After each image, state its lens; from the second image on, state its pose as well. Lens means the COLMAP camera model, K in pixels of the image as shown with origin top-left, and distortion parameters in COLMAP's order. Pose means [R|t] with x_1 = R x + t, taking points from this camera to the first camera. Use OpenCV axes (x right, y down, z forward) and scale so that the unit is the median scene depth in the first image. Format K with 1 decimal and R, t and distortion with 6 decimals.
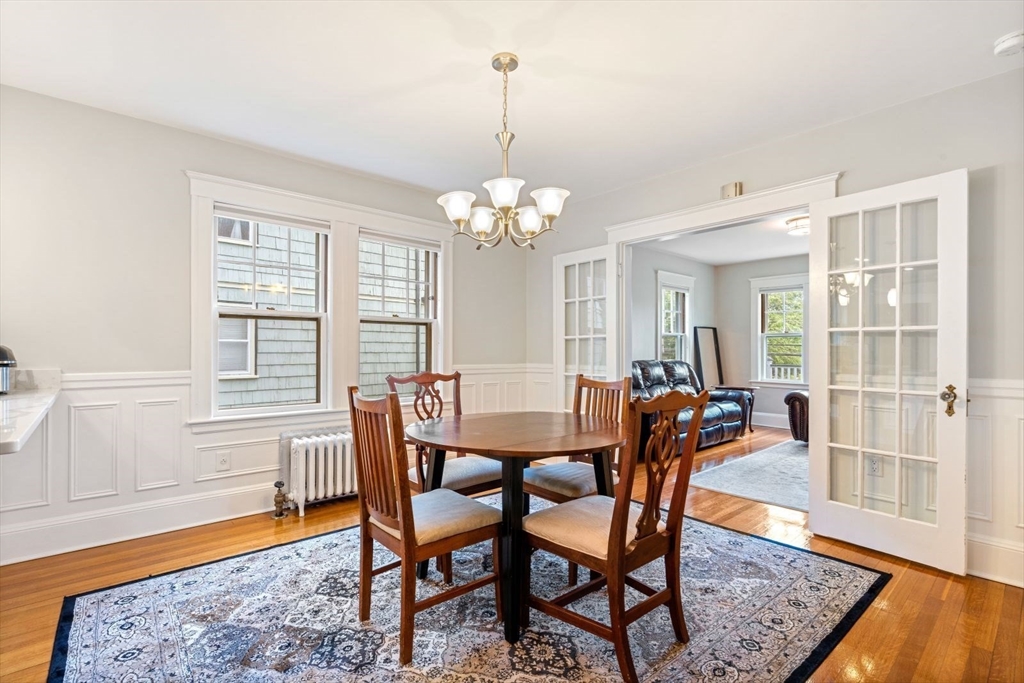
lens RADIAL K [[474.5, 0, 506.4], [0, 474.5, 350.4], [0, 0, 1]] dist [0.000107, 0.000142]
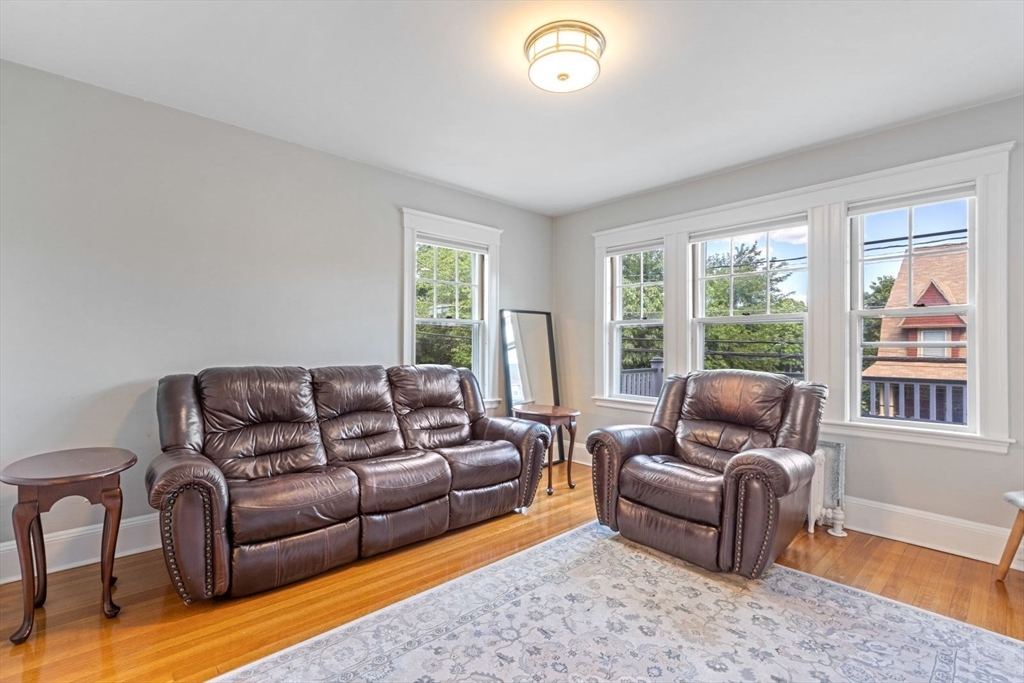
lens RADIAL K [[474.5, 0, 506.4], [0, 474.5, 350.4], [0, 0, 1]] dist [0.000107, 0.000142]
pose [[0.999826, -0.000150, 0.018641, 0.433228], [0.000129, 0.999999, 0.001174, 0.002040], [-0.018641, -0.001171, 0.999826, 0.428729]]
